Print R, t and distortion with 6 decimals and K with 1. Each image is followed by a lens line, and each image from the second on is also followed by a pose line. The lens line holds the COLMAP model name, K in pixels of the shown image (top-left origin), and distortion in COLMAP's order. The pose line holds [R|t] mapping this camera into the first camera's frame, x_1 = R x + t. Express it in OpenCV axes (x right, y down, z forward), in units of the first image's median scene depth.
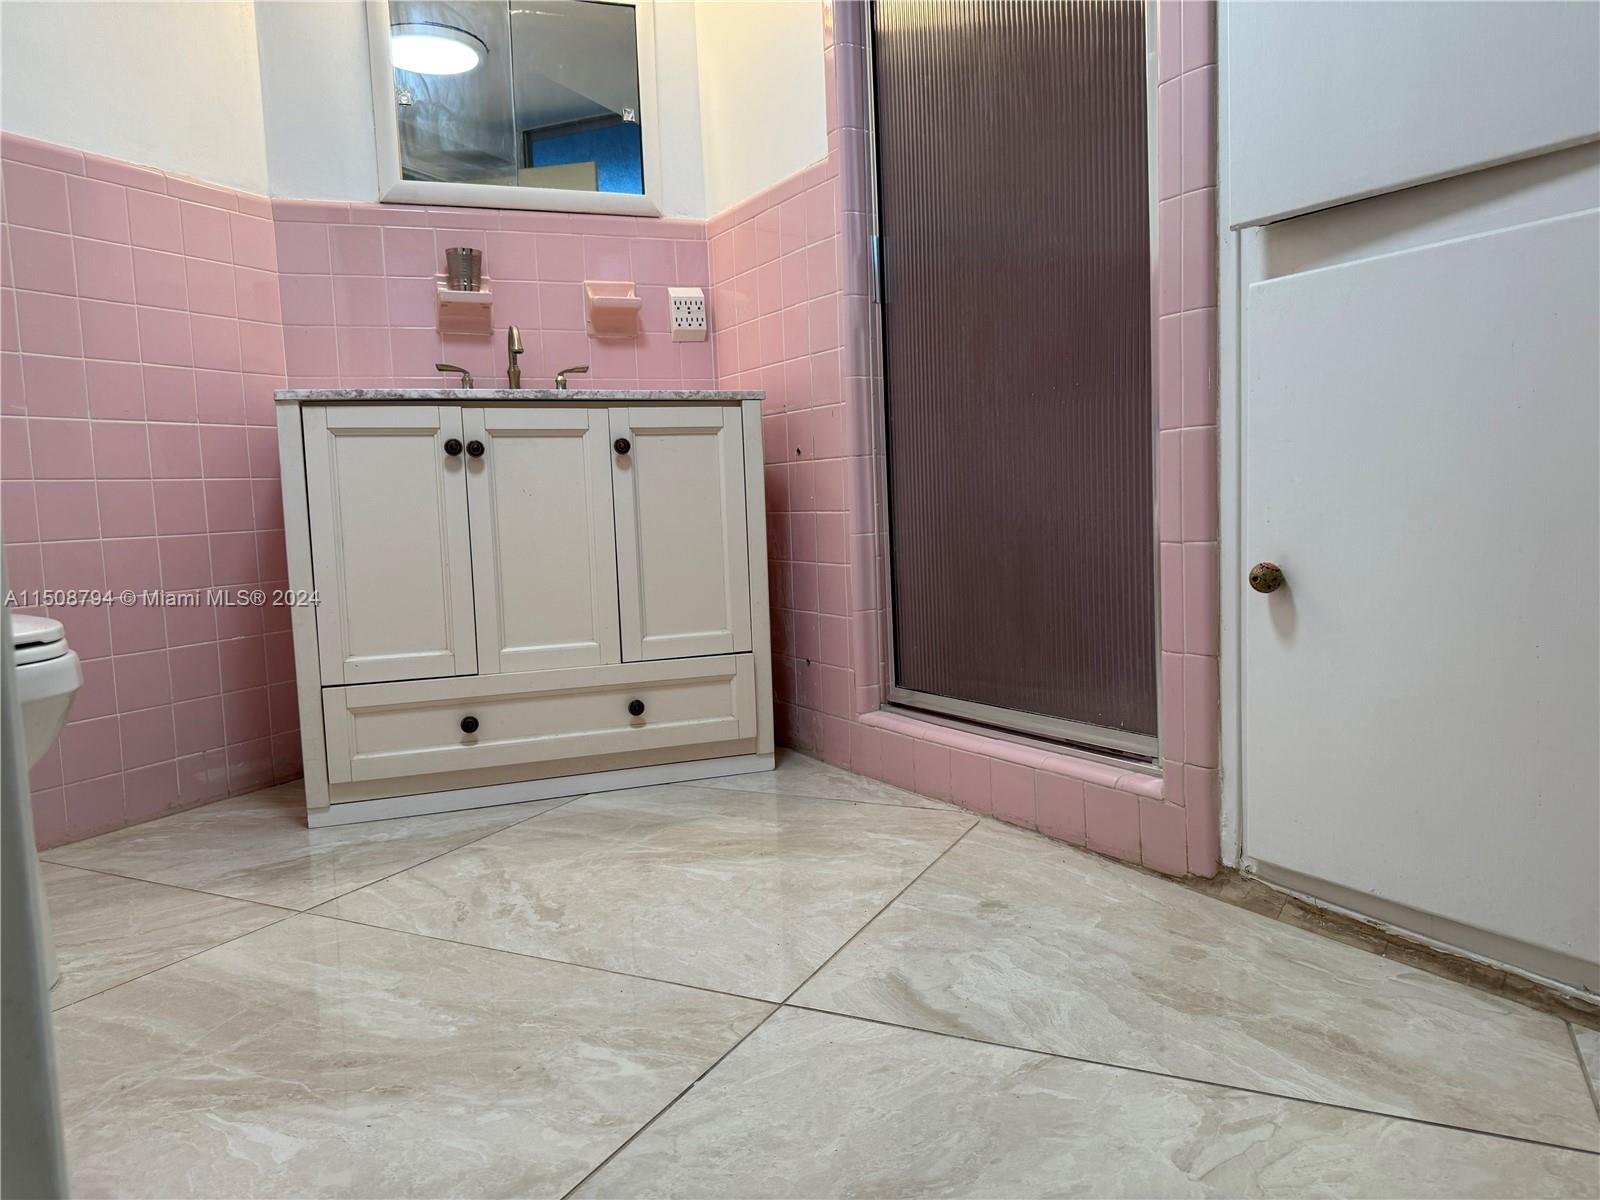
lens RADIAL K [[1135.4, 0, 795.2], [0, 1135.4, 601.5], [0, 0, 1]] dist [0.023821, -0.024771]
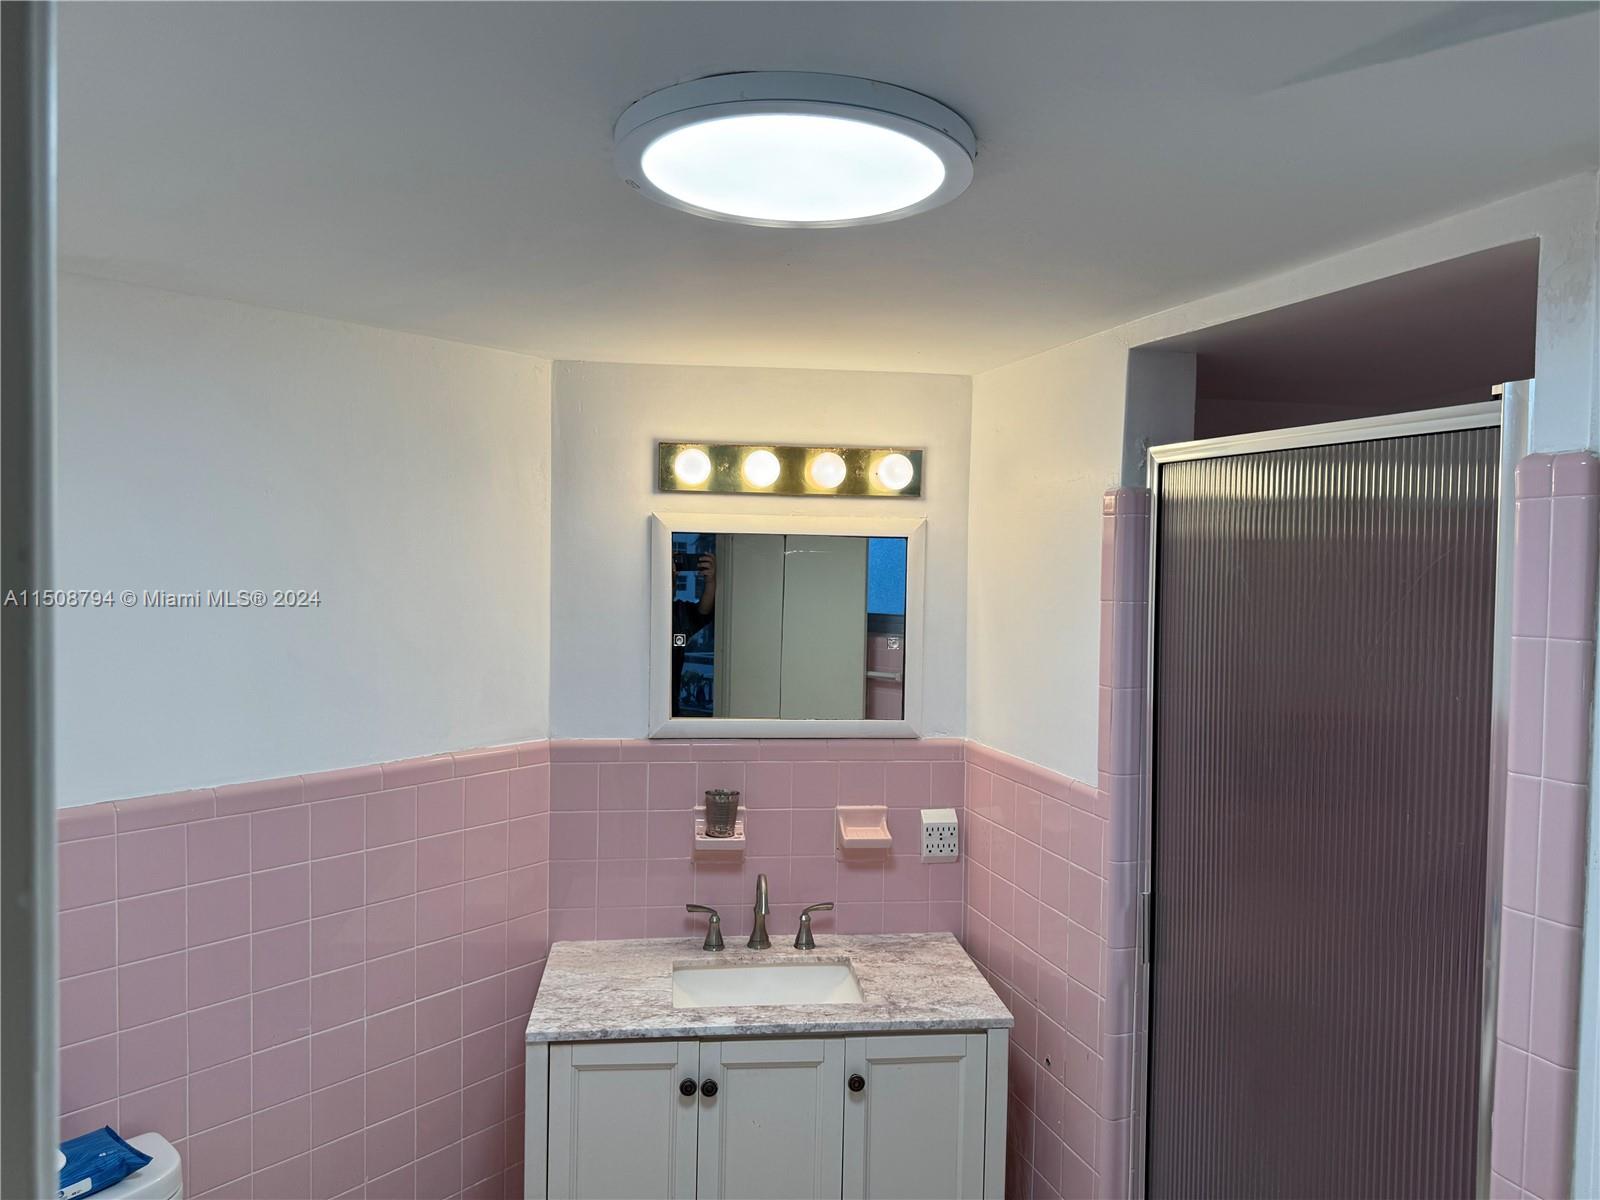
lens RADIAL K [[1135.4, 0, 767.3], [0, 1135.4, 526.6], [0, 0, 1]] dist [0.023821, -0.024771]
pose [[0.967371, 0.061201, -0.245862, -0.017155], [-0.087580, 0.991343, -0.097824, -0.482162], [0.237747, 0.116165, 0.964356, 0.000404]]
